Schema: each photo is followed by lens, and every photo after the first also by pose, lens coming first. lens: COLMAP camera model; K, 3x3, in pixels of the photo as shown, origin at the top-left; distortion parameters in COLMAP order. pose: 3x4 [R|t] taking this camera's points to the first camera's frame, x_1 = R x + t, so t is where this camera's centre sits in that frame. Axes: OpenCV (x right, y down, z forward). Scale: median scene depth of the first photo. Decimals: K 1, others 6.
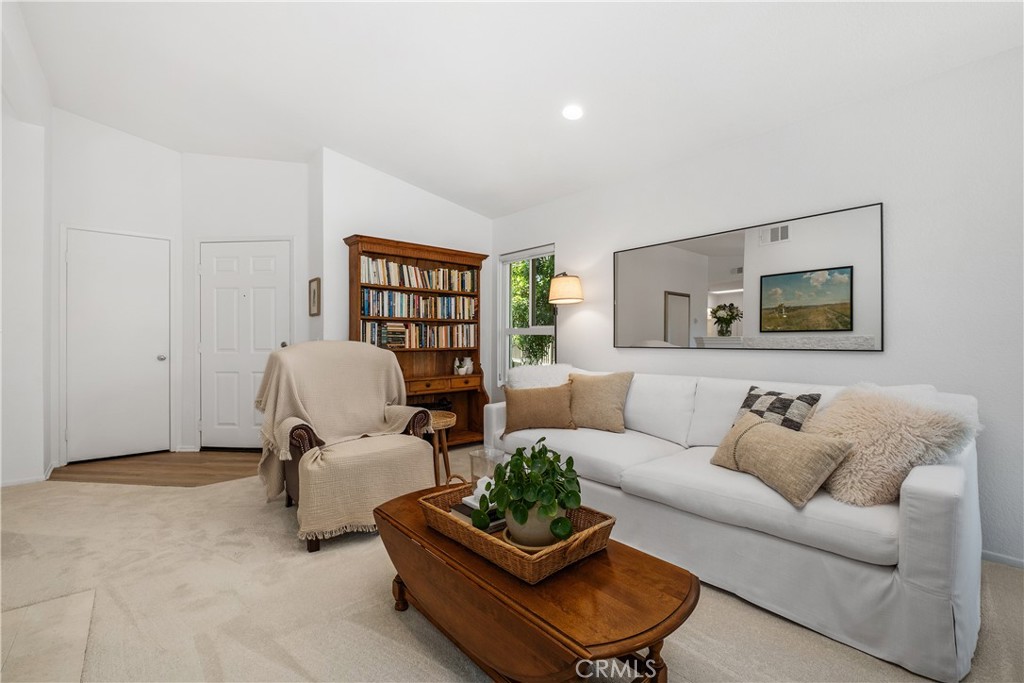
lens RADIAL K [[443.7, 0, 506.9], [0, 443.7, 341.9], [0, 0, 1]] dist [-0.000346, -0.000465]
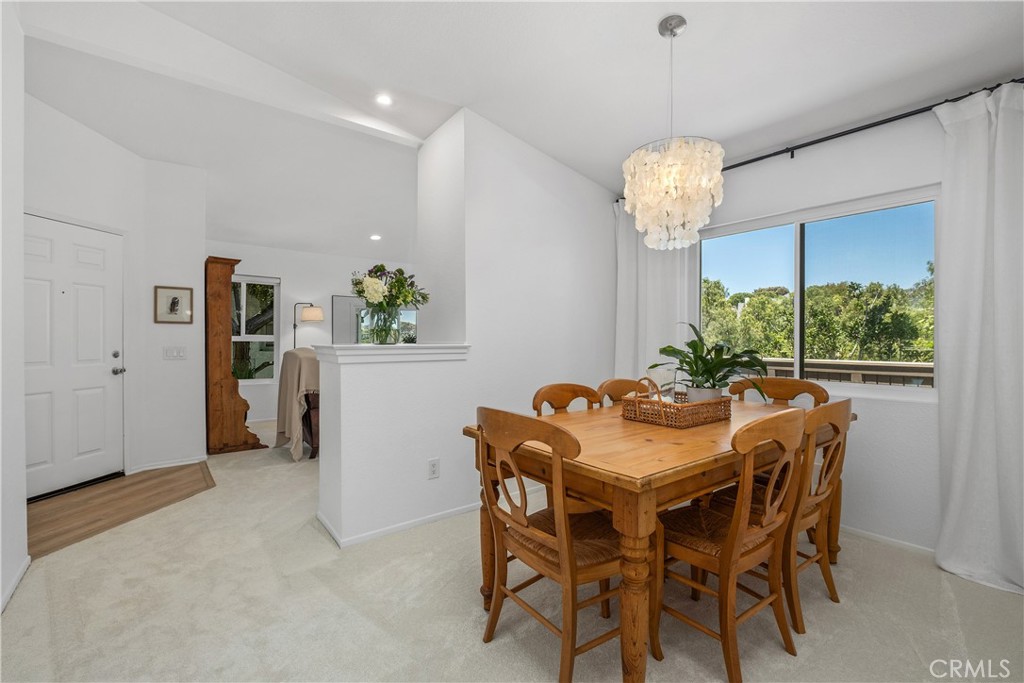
lens RADIAL K [[443.7, 0, 506.9], [0, 443.7, 341.9], [0, 0, 1]] dist [-0.000346, -0.000465]
pose [[0.048068, -0.002932, 0.998840, -1.300041], [0.002837, 0.999992, 0.002799, -0.017531], [-0.998840, 0.002699, 0.048076, 0.181082]]
